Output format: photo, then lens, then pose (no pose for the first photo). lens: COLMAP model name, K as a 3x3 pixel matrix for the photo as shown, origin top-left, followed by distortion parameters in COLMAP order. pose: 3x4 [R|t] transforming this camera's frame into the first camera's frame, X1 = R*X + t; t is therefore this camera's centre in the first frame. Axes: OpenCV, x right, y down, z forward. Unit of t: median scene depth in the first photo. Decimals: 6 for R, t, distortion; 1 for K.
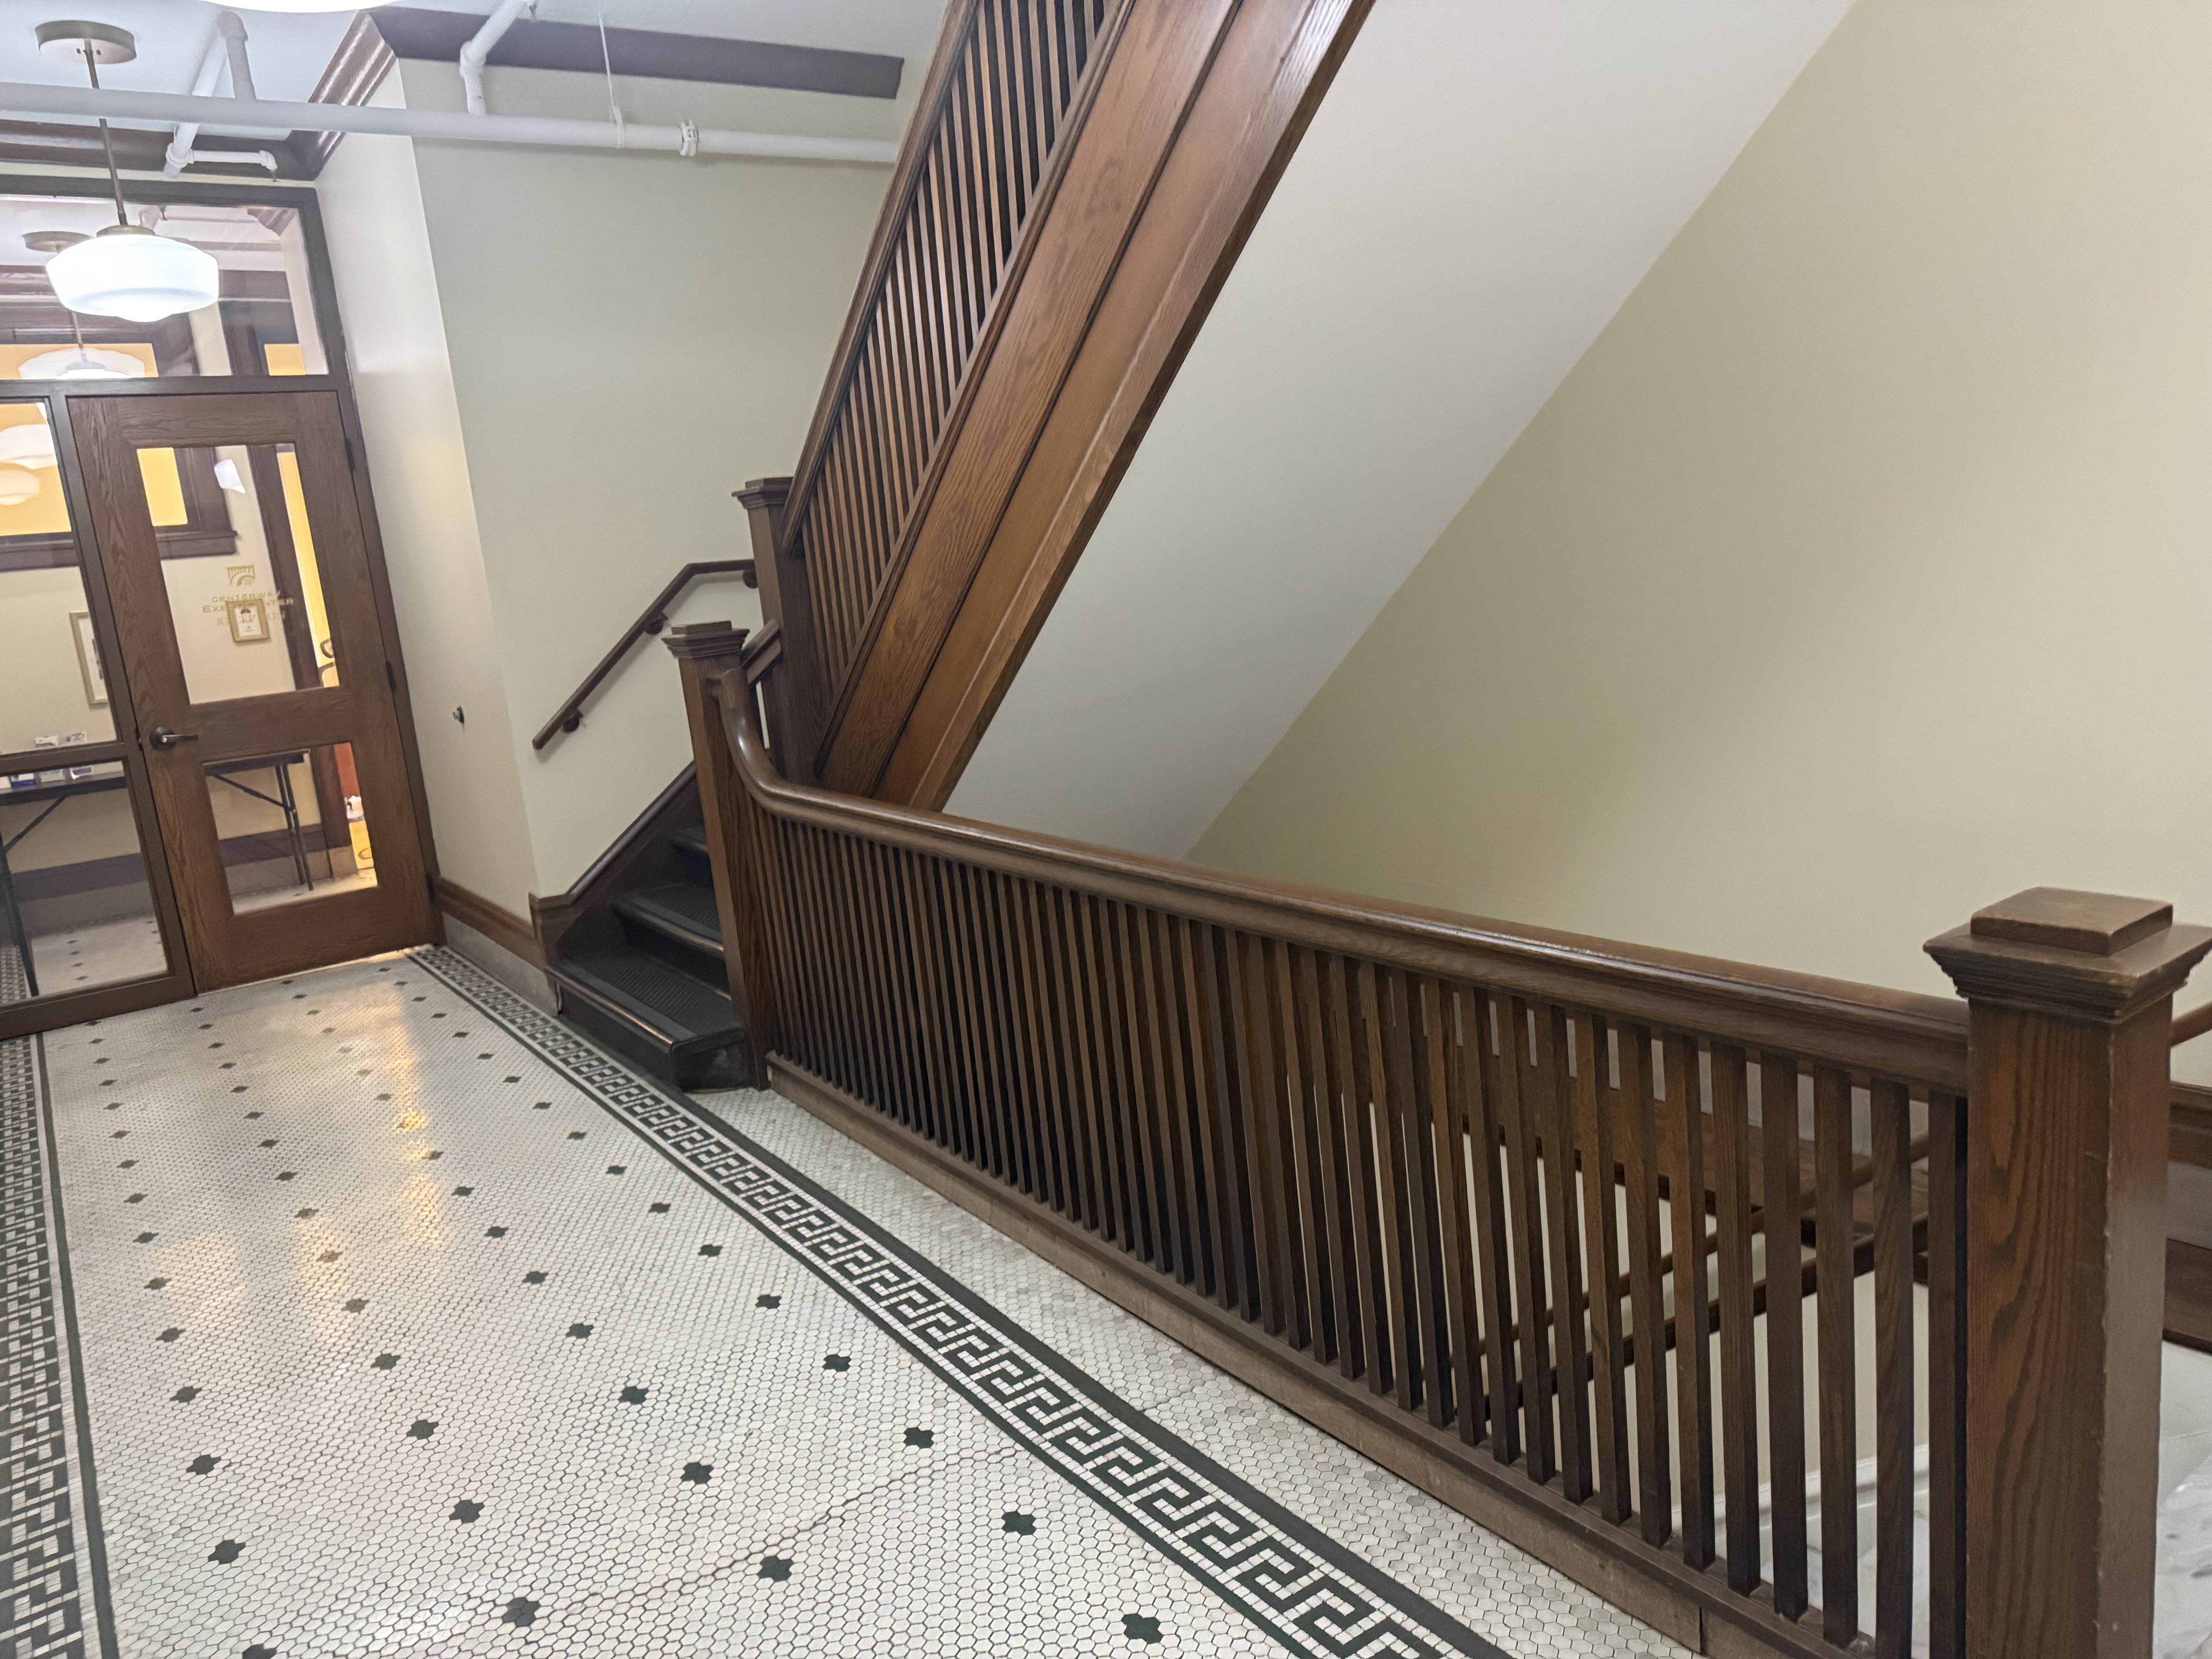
lens RADIAL K [[1570.5, 0, 1104.4], [0, 1570.5, 829.1], [0, 0, 1]] dist [-0.000682, 0.000135]
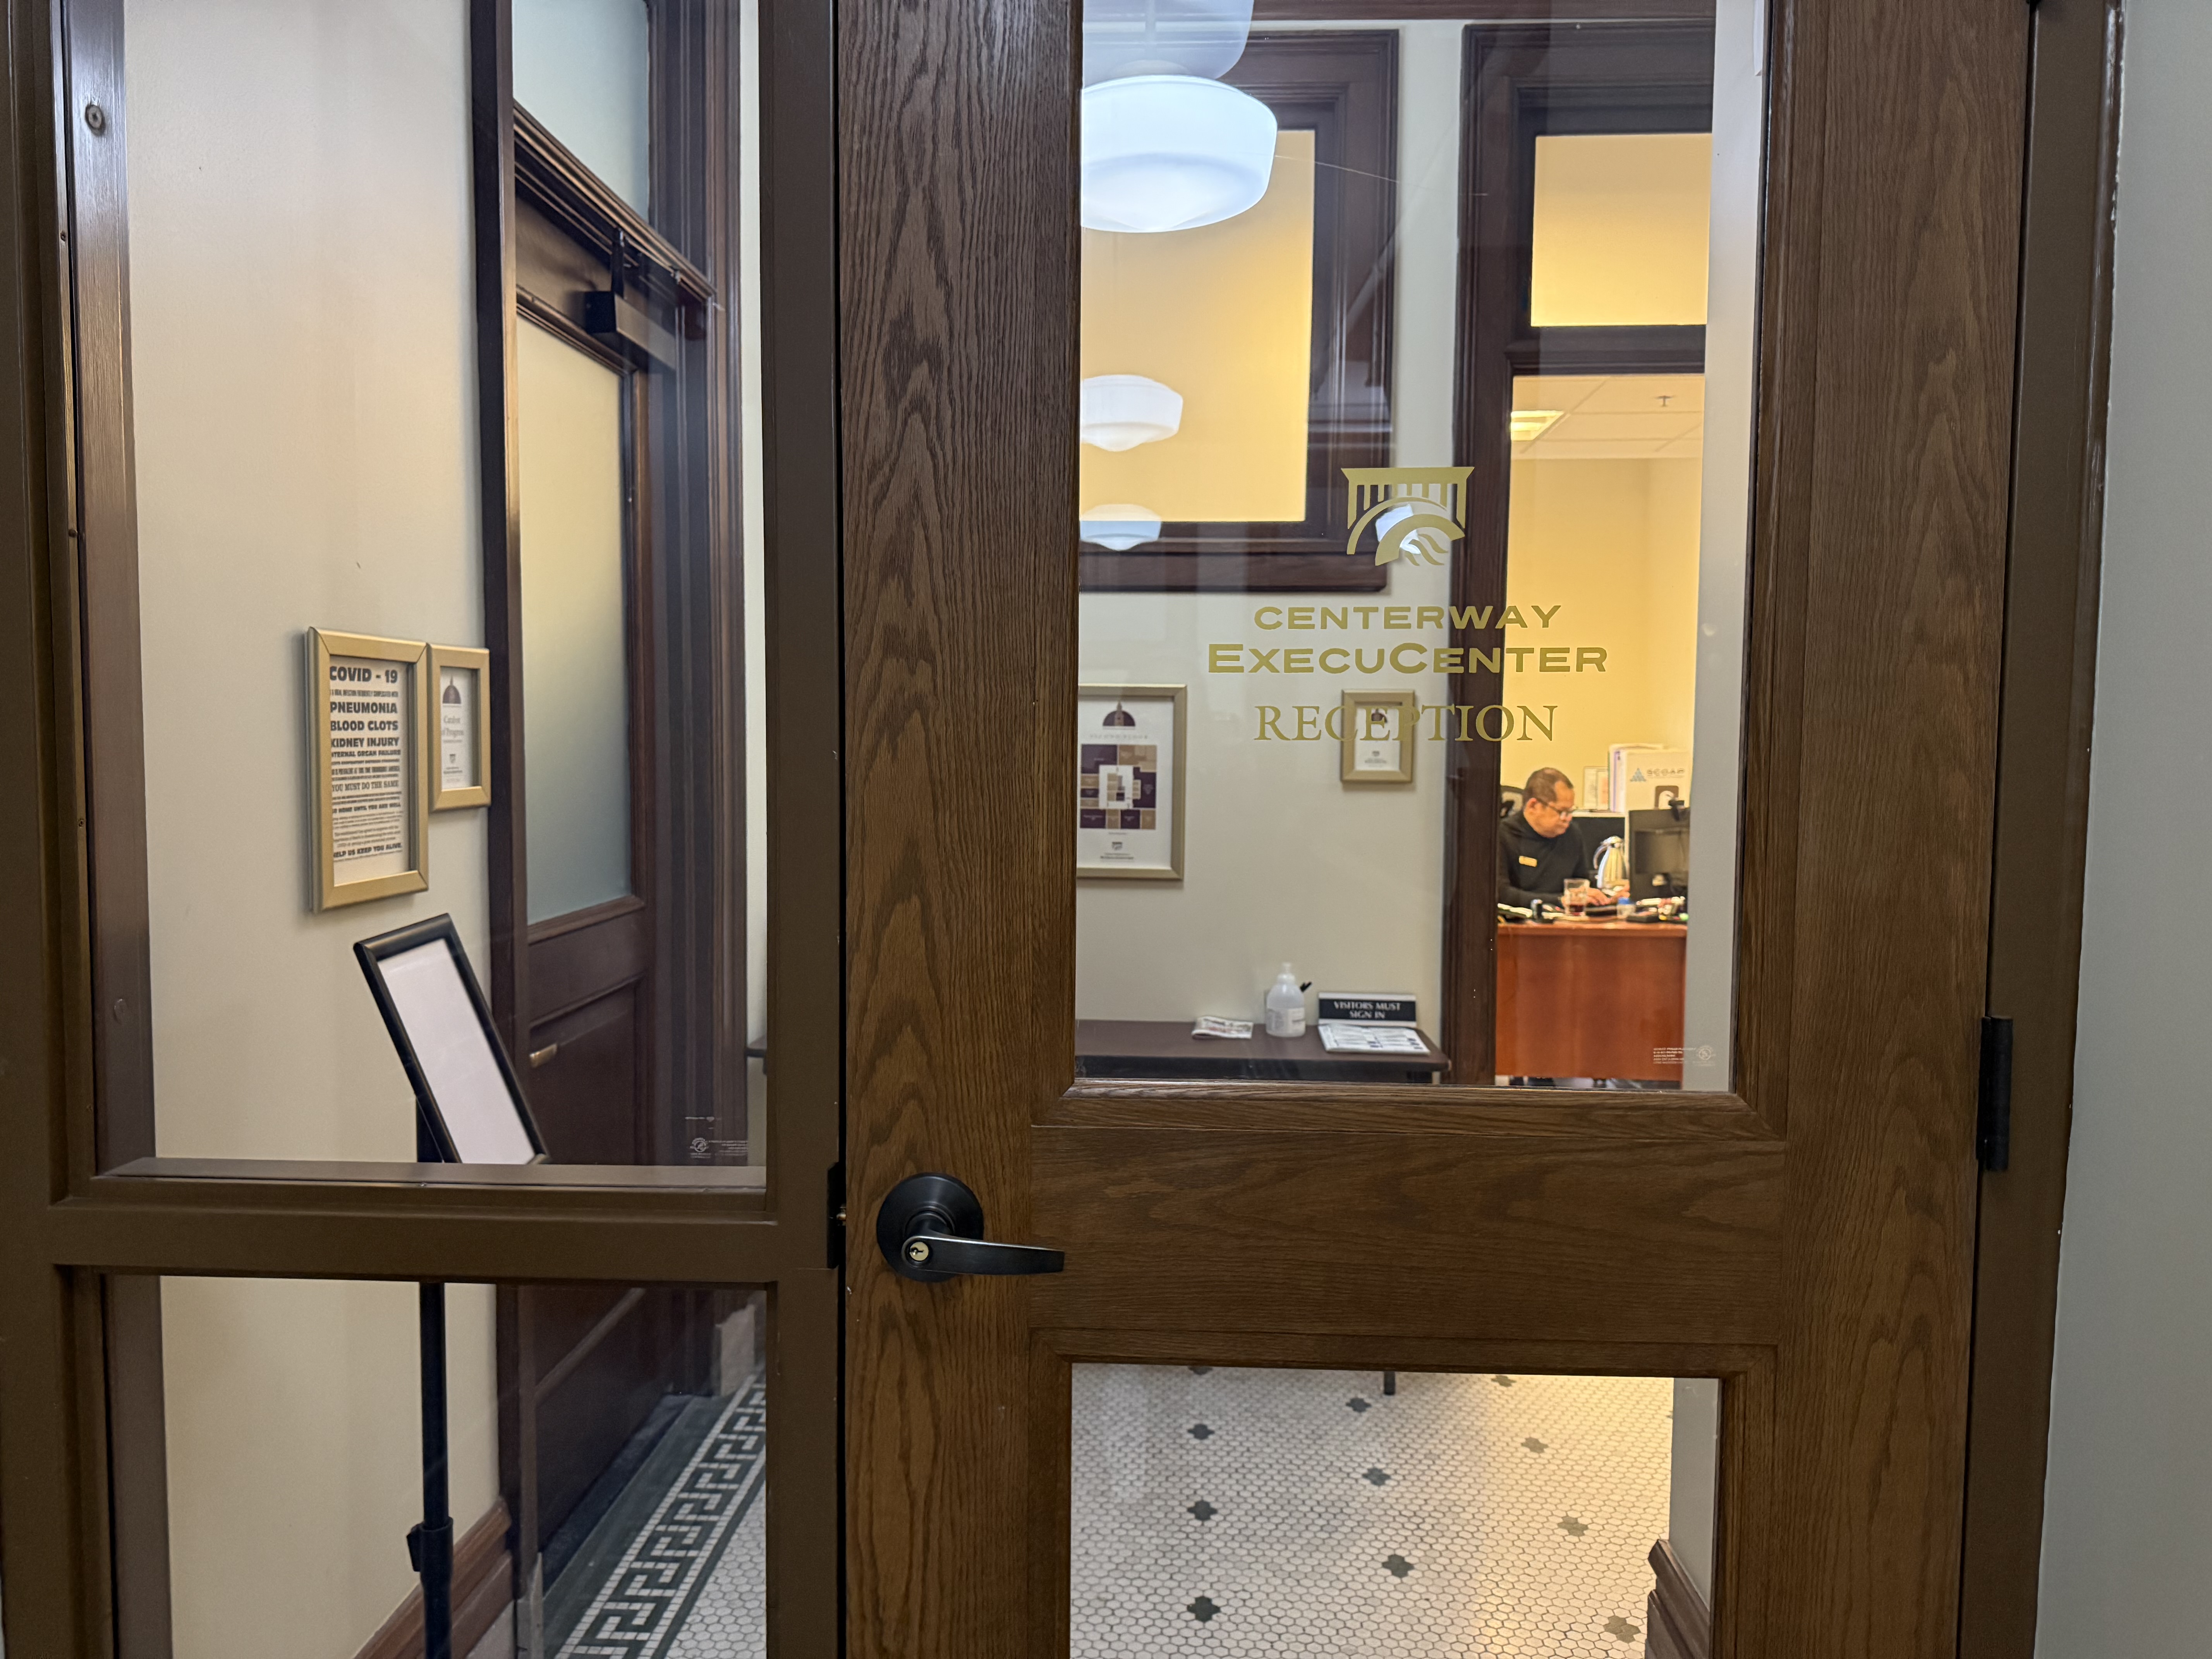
lens RADIAL K [[1570.5, 0, 1103.4], [0, 1570.5, 831.9], [0, 0, 1]] dist [-0.000682, 0.000135]
pose [[0.780793, 0.139478, -0.609022, -0.432849], [-0.197331, 0.979921, -0.028566, -0.103034], [0.592809, 0.142483, 0.792639, 0.789855]]
